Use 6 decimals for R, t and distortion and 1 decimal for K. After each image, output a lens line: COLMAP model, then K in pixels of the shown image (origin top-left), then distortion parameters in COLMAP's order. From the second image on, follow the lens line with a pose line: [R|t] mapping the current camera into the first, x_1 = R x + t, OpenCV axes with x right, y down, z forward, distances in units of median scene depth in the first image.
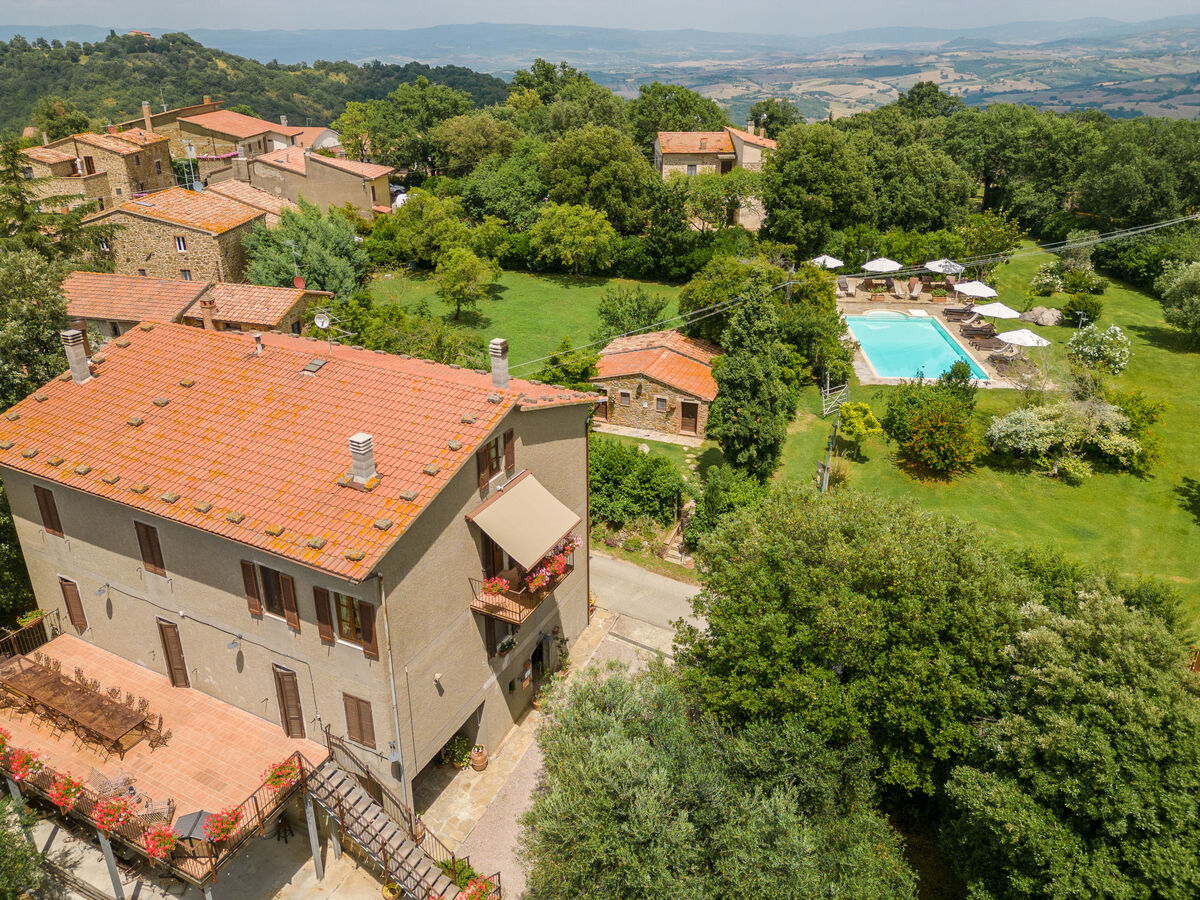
lens RADIAL K [[879.1, 0, 608.3], [0, 879.1, 448.1], [0, 0, 1]] dist [0.002737, -0.009429]
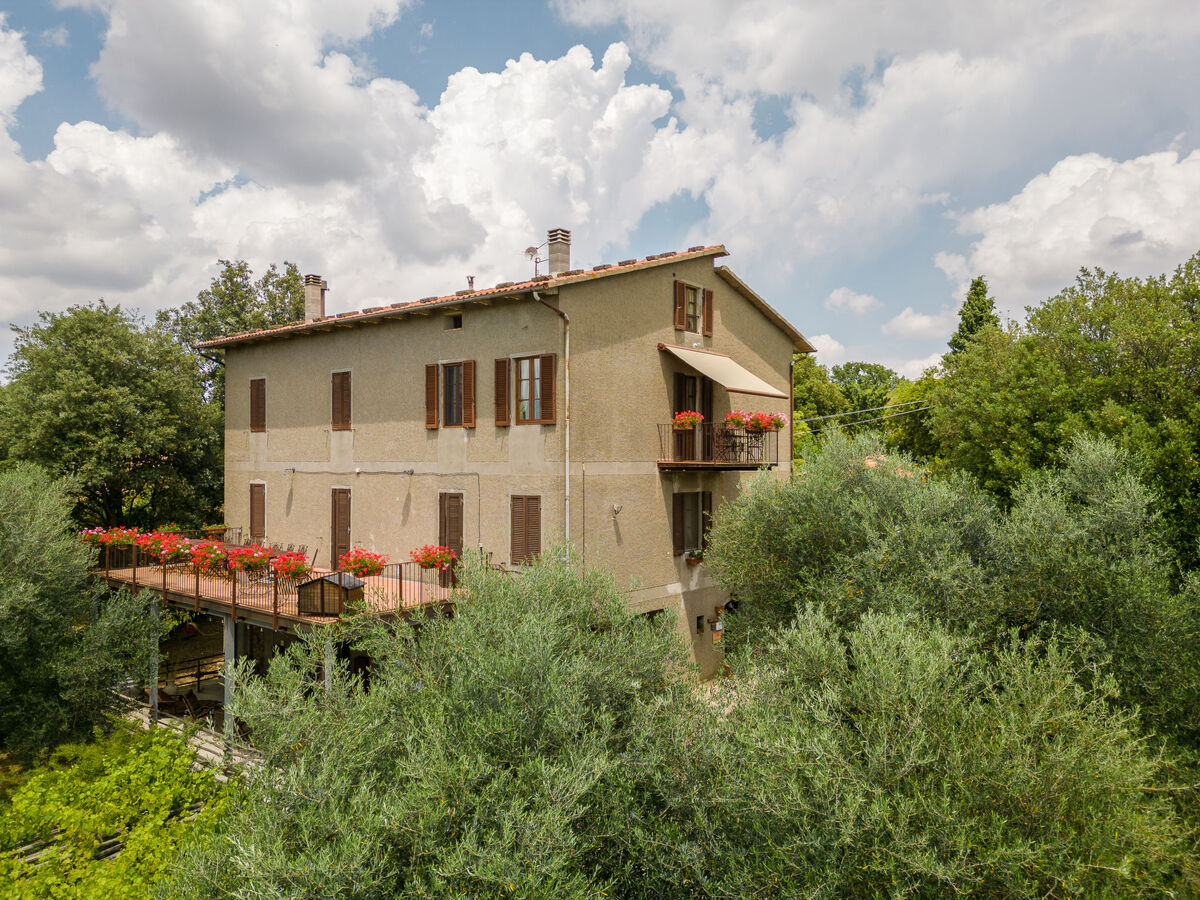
lens RADIAL K [[879.1, 0, 596.4], [0, 879.1, 452.5], [0, 0, 1]] dist [0.002737, -0.009429]
pose [[0.974460, -0.009091, -0.224376, -0.019239], [-0.077222, 0.924678, -0.372837, 0.508575], [0.210866, 0.380642, 0.900360, 0.190269]]
